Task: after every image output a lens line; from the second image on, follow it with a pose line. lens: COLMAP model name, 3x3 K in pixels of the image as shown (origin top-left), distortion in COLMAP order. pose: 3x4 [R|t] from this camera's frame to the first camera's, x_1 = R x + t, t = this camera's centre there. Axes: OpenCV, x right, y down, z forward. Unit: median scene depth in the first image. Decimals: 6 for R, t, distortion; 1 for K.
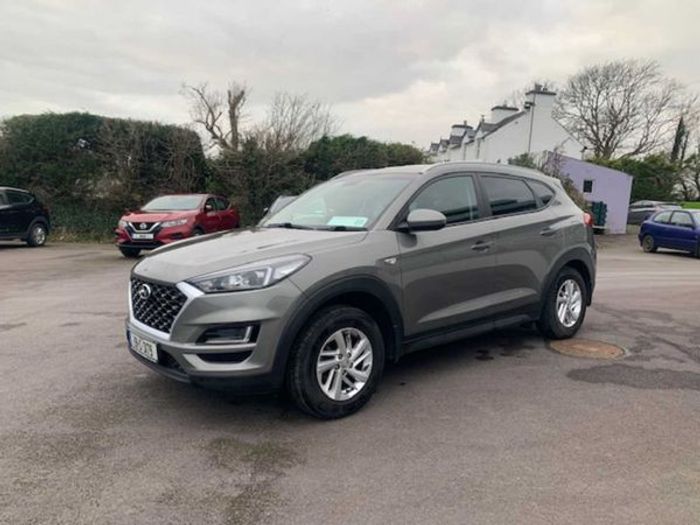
lens RADIAL K [[532.5, 0, 347.7], [0, 532.5, 266.6], [0, 0, 1]] dist [0.071174, -0.097217]
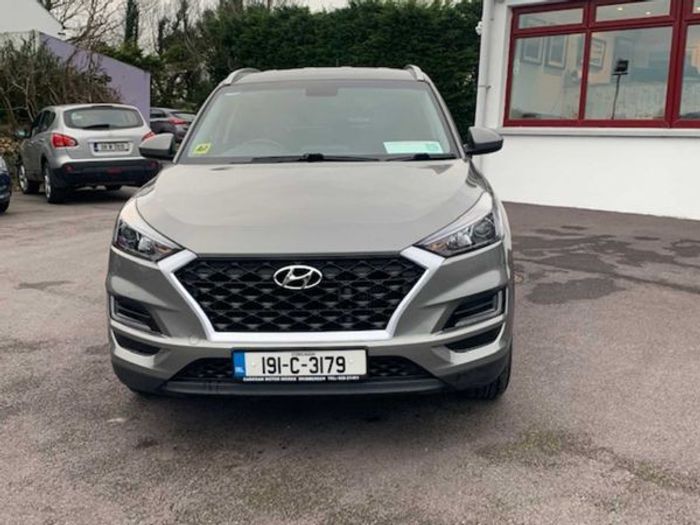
lens RADIAL K [[819.9, 0, 350.0], [0, 819.9, 262.5], [0, 0, 1]] dist [0.016955, -0.000896]
pose [[0.663575, -0.146042, 0.733717, -0.823910], [0.097501, 0.989278, 0.108730, -0.052450], [-0.741729, -0.000613, 0.670699, 0.274152]]
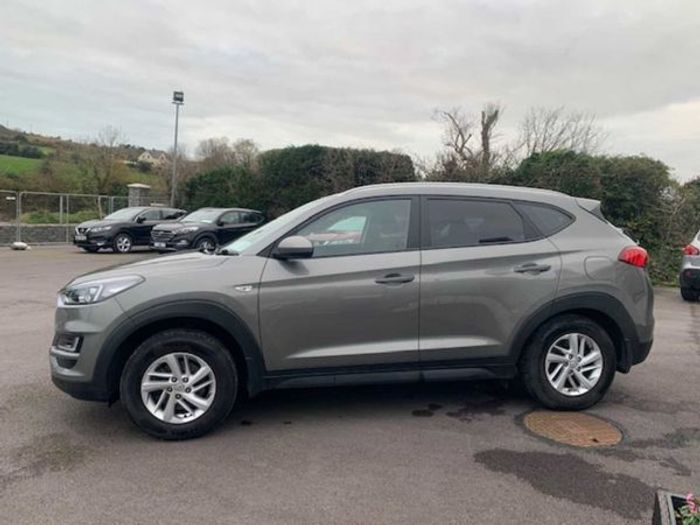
lens RADIAL K [[532.5, 0, 347.7], [0, 532.5, 266.6], [0, 0, 1]] dist [0.071174, -0.097217]
pose [[0.869434, 0.054089, -0.491079, 0.594743], [-0.072397, 0.997207, -0.018341, -0.038100], [0.488715, 0.051499, 0.870922, 0.212967]]
